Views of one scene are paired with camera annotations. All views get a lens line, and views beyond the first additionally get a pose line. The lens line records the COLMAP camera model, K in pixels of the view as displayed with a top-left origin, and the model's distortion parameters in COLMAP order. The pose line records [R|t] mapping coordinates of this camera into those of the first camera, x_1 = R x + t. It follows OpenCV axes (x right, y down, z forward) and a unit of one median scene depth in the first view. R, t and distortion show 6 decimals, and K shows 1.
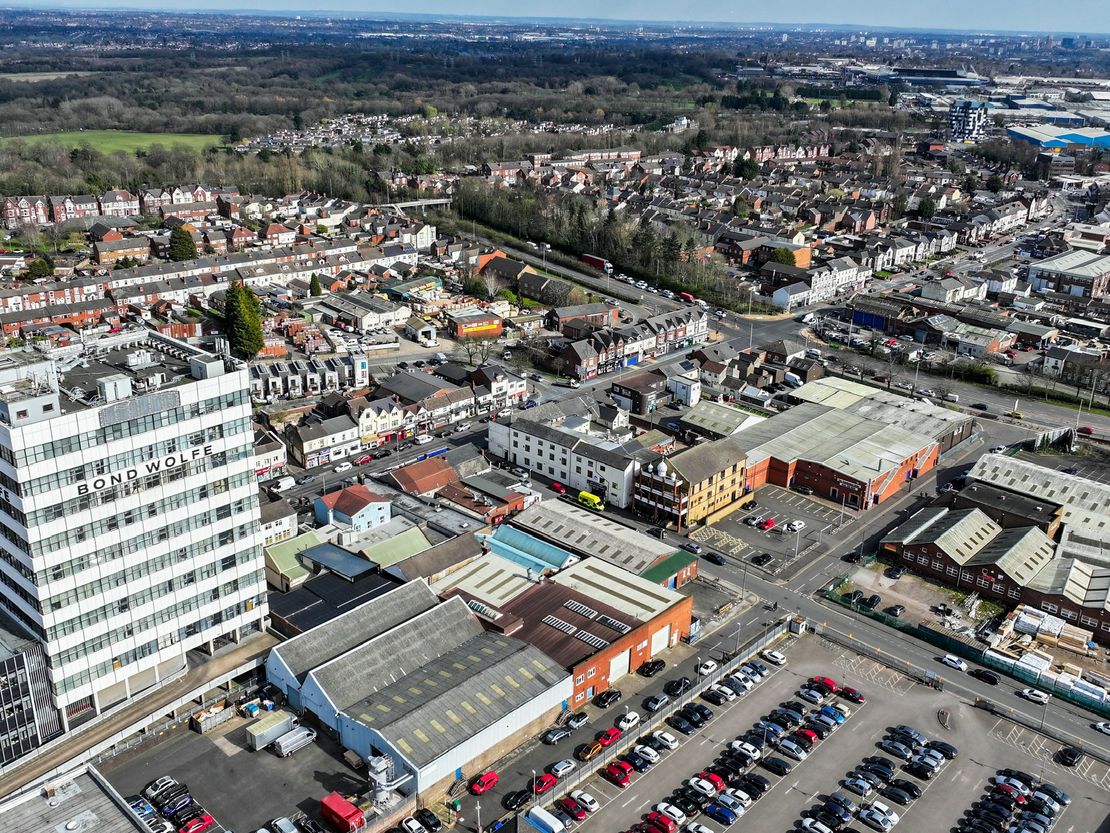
lens RADIAL K [[1040.1, 0, 557.1], [0, 1040.1, 400.7], [0, 0, 1]] dist [-0.002129, 0.001504]
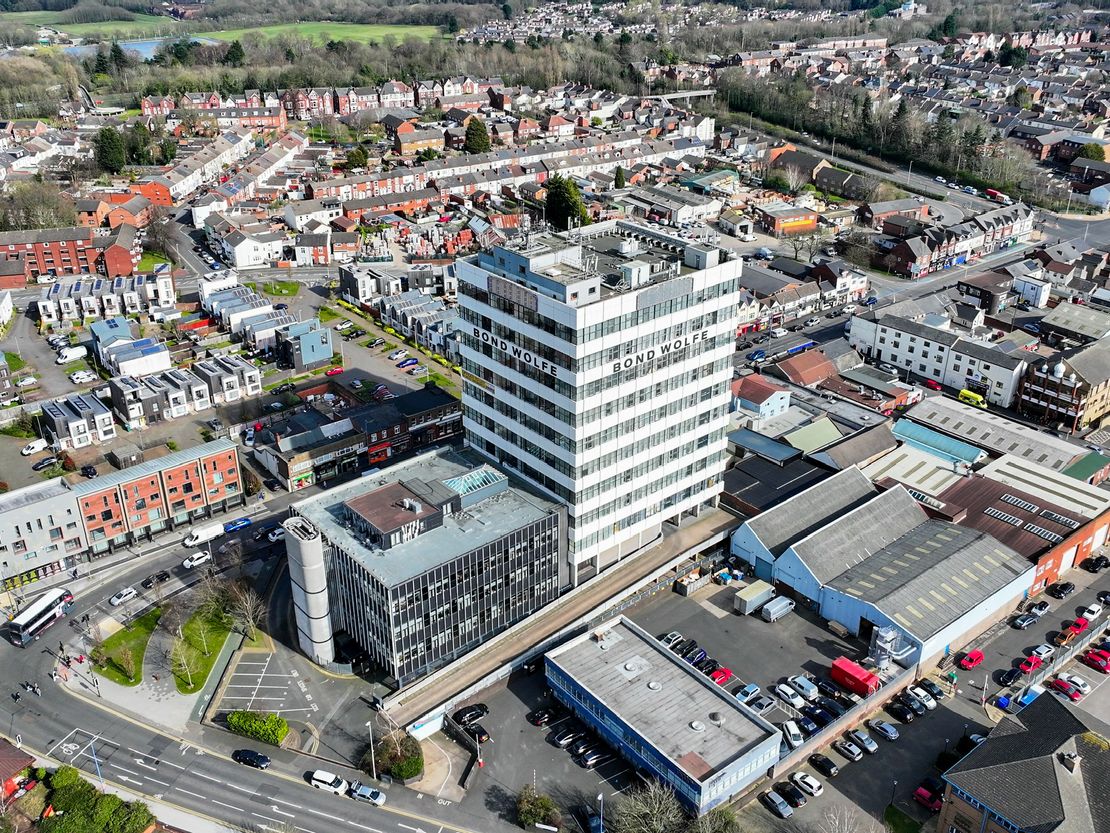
lens RADIAL K [[1040.1, 0, 557.1], [0, 1040.1, 400.7], [0, 0, 1]] dist [-0.002129, 0.001504]
pose [[0.989003, 0.041012, -0.142095, -0.179439], [-0.026773, 0.994556, 0.100705, 0.006222], [0.145452, -0.095794, 0.984717, -0.037638]]
